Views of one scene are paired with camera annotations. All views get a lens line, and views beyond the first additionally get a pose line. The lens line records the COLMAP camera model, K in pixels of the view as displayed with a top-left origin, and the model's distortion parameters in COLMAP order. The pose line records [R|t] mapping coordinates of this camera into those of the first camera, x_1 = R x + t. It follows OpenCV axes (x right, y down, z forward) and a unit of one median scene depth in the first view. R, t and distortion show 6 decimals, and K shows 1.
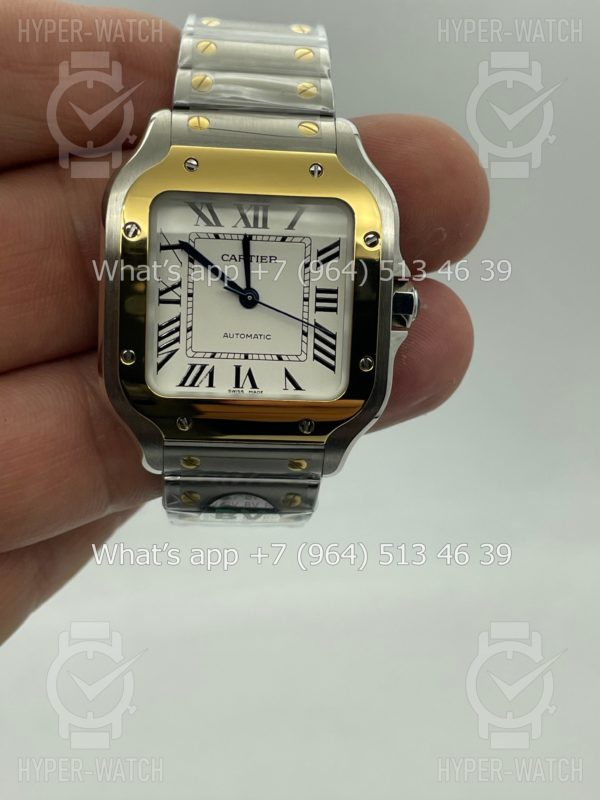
lens RADIAL K [[1175.9, 0, 300.0], [0, 1175.9, 400.0], [0, 0, 1]] dist [0.103314, -0.127492]
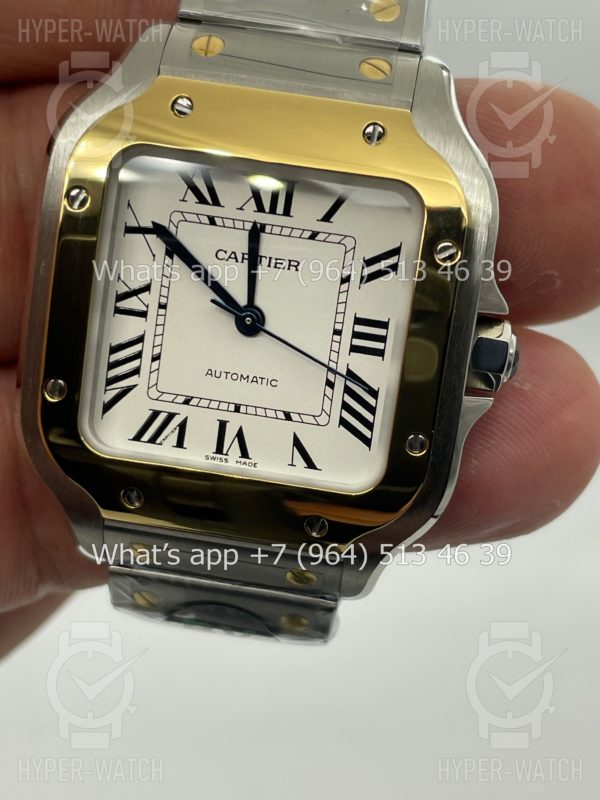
lens RADIAL K [[1175.9, 0, 300.0], [0, 1175.9, 400.0], [0, 0, 1]] dist [0.103314, -0.127492]
pose [[0.984879, 0.121123, -0.123866, 0.069361], [-0.119384, 0.992618, 0.021401, -0.059935], [0.125543, -0.006290, 0.992068, 0.356882]]
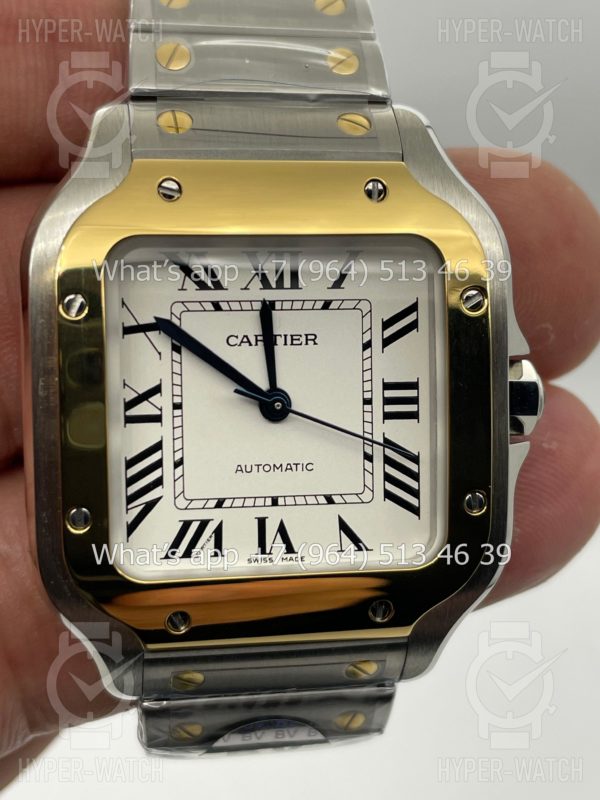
lens RADIAL K [[1175.9, 0, 300.0], [0, 1175.9, 400.0], [0, 0, 1]] dist [0.103314, -0.127492]
pose [[0.995162, -0.056659, 0.080259, -0.078500], [0.059387, 0.997722, -0.032013, -0.068964], [-0.078262, 0.036624, 0.996260, 0.398051]]
